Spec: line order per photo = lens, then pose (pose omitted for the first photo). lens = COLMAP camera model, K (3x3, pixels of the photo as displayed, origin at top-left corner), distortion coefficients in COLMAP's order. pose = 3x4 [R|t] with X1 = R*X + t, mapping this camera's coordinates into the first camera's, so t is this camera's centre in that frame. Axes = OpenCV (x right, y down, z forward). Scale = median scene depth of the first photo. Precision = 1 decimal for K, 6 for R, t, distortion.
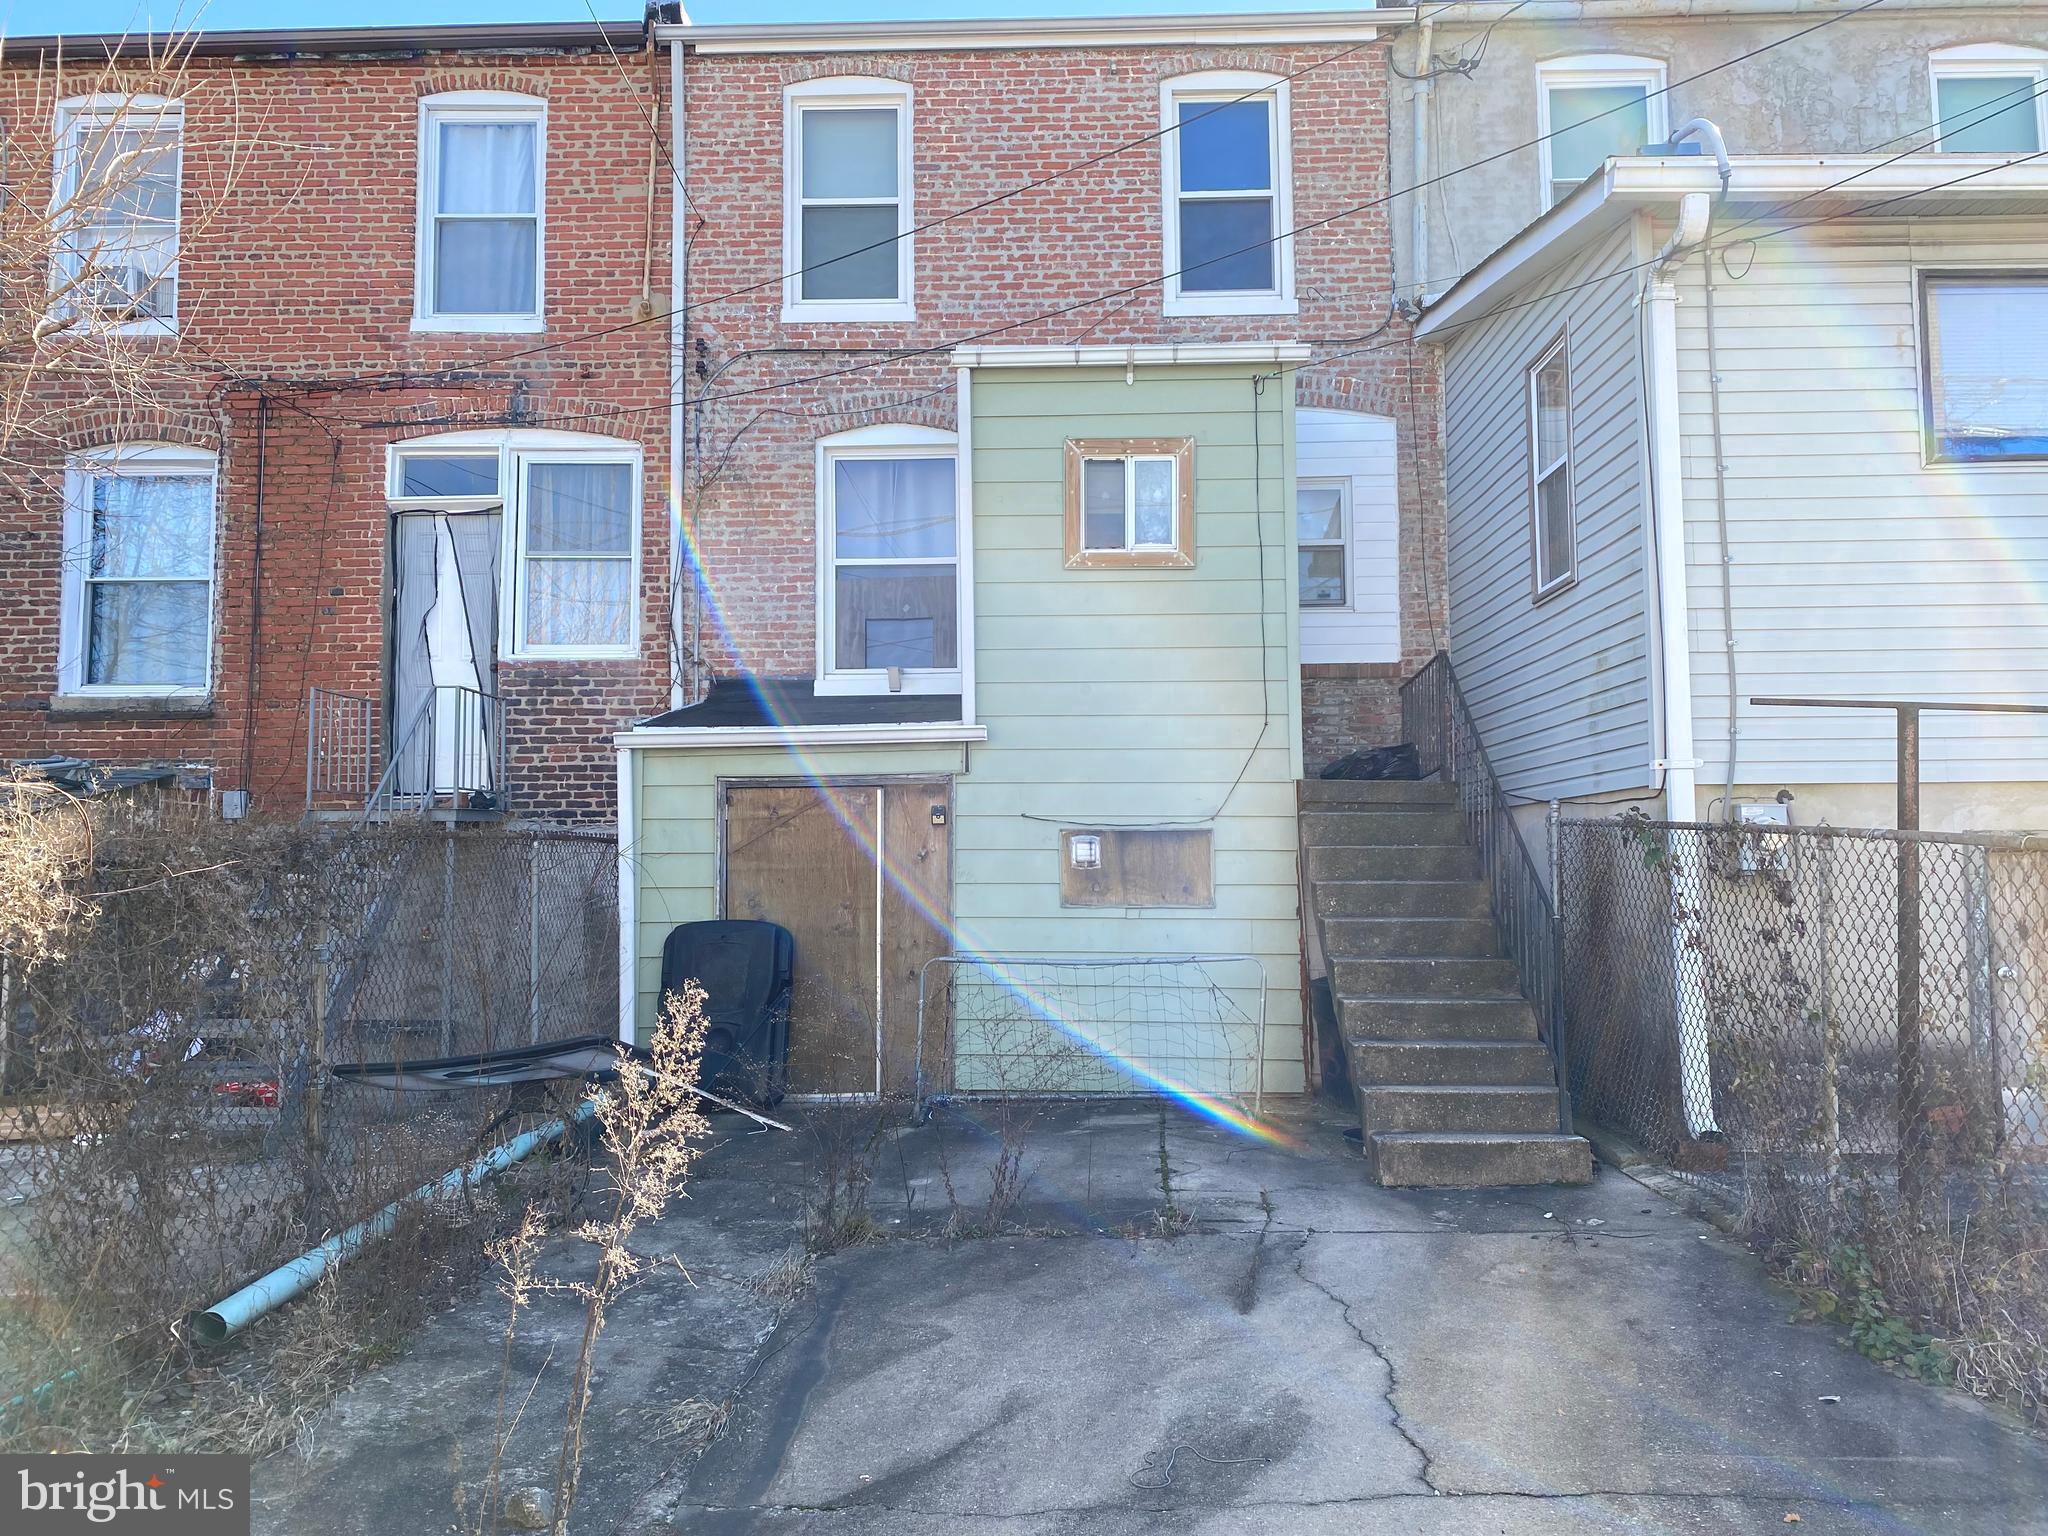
lens RADIAL K [[1552.7, 0, 1039.8], [0, 1552.7, 757.0], [0, 0, 1]] dist [-0.013562, -0.009916]
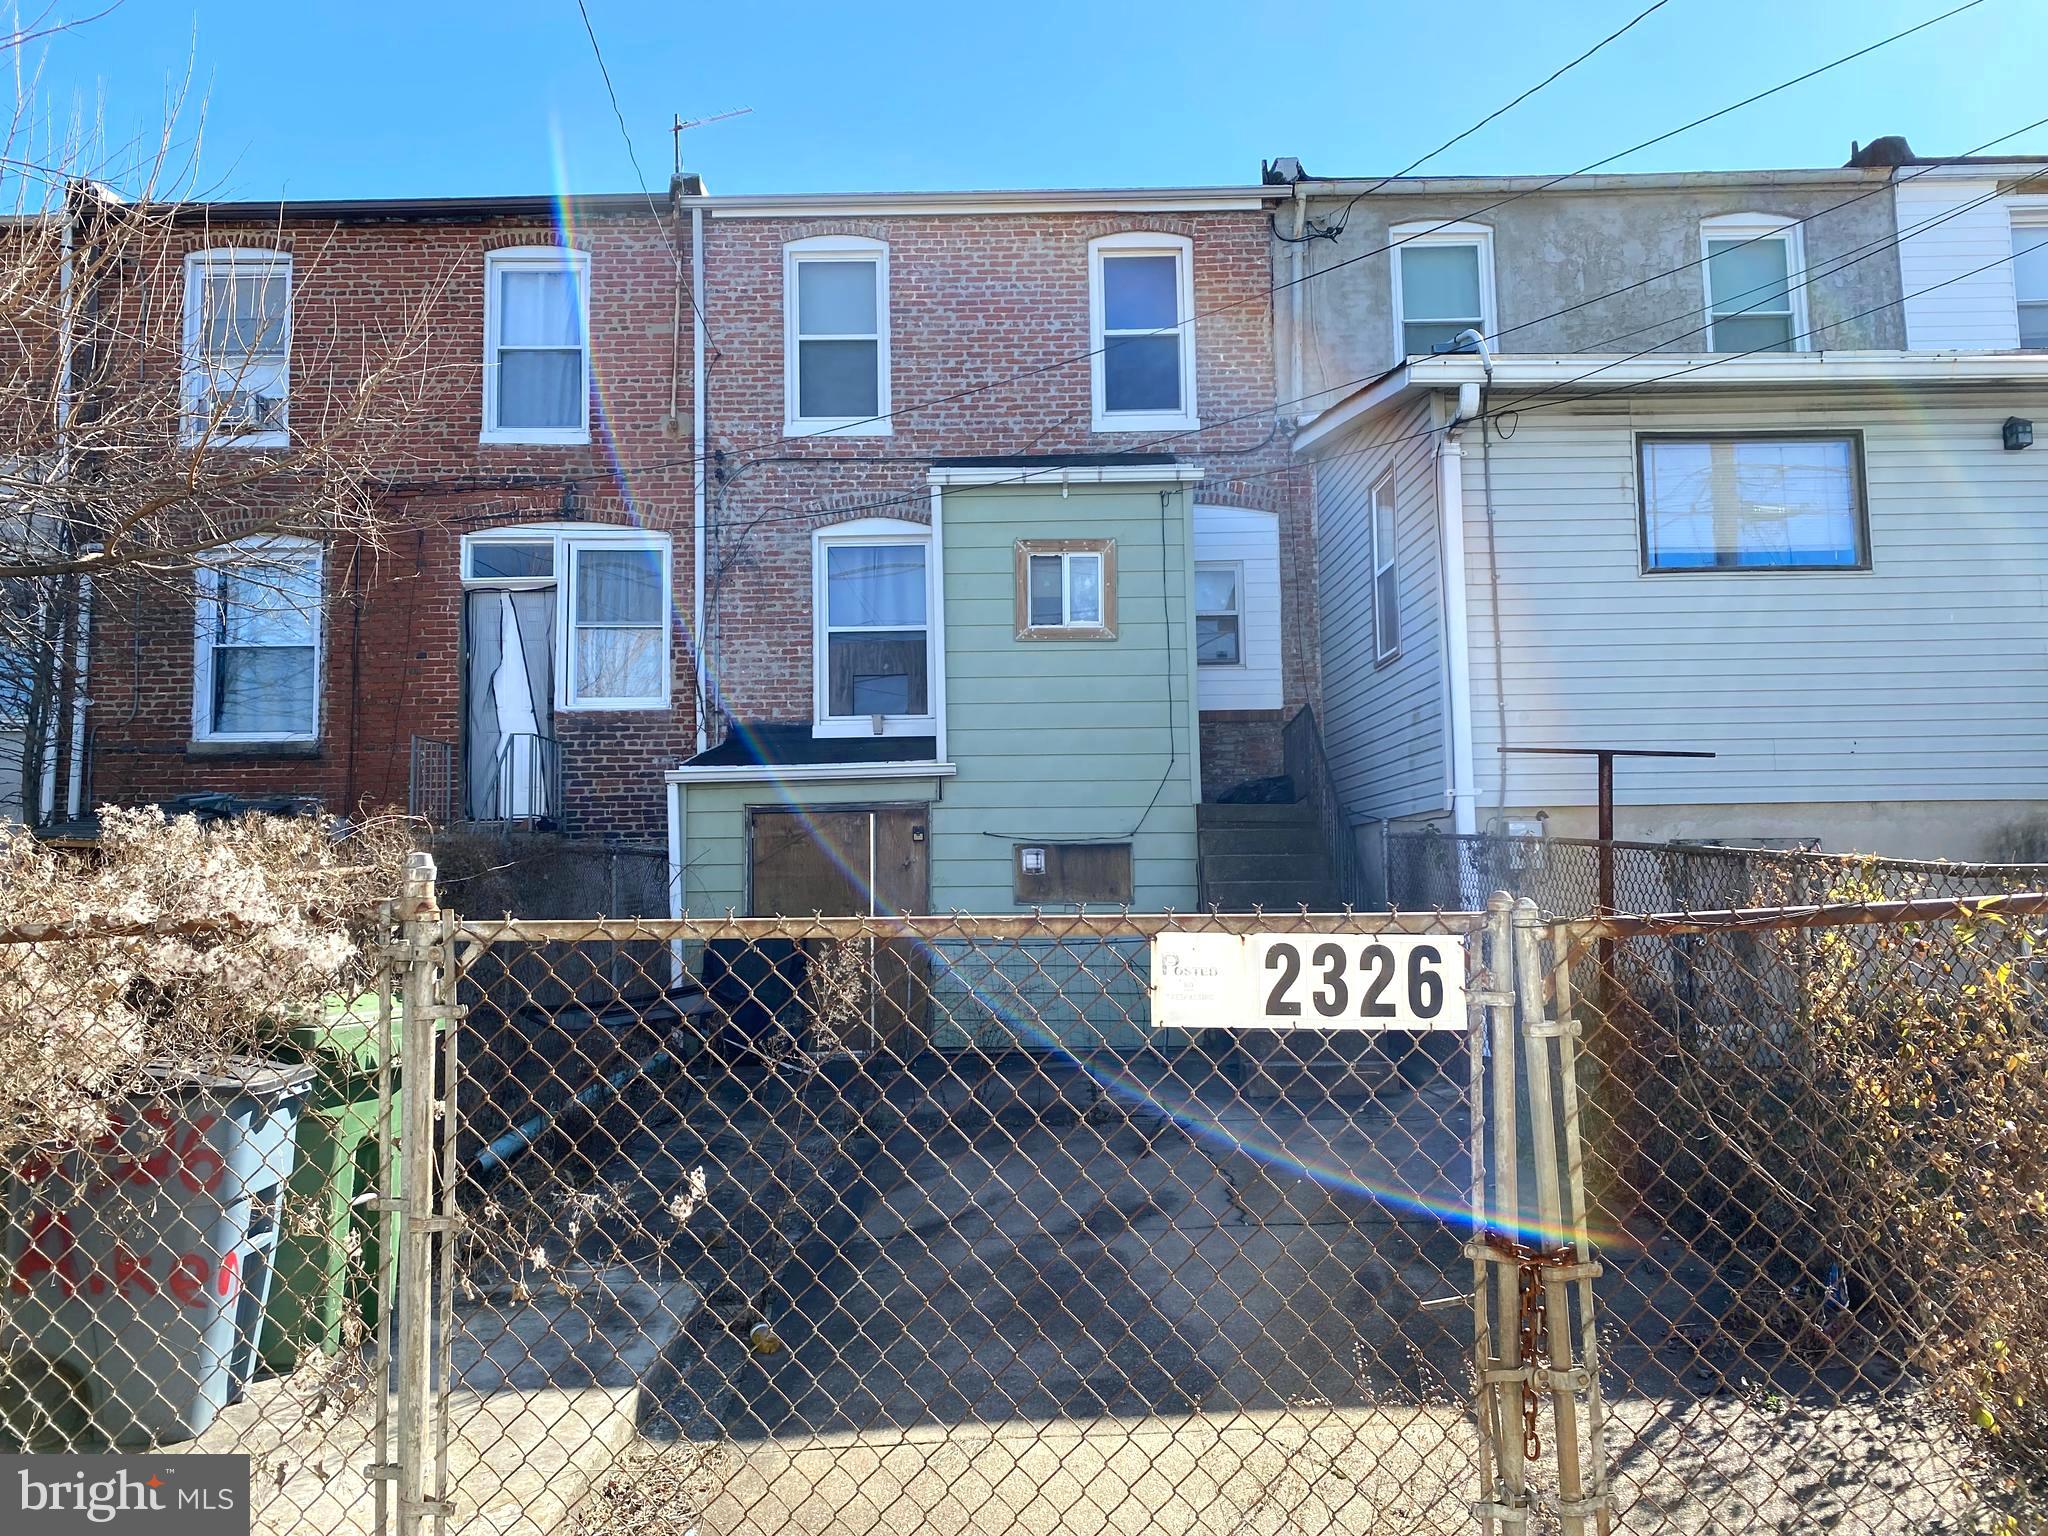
lens RADIAL K [[1552.7, 0, 1007.2], [0, 1552.7, 776.6], [0, 0, 1]] dist [-0.013562, -0.009916]
pose [[0.999823, -0.006535, 0.017637, -0.011993], [0.006531, 0.999979, 0.000286, -0.008093], [-0.017639, -0.000171, 0.999844, -0.242172]]
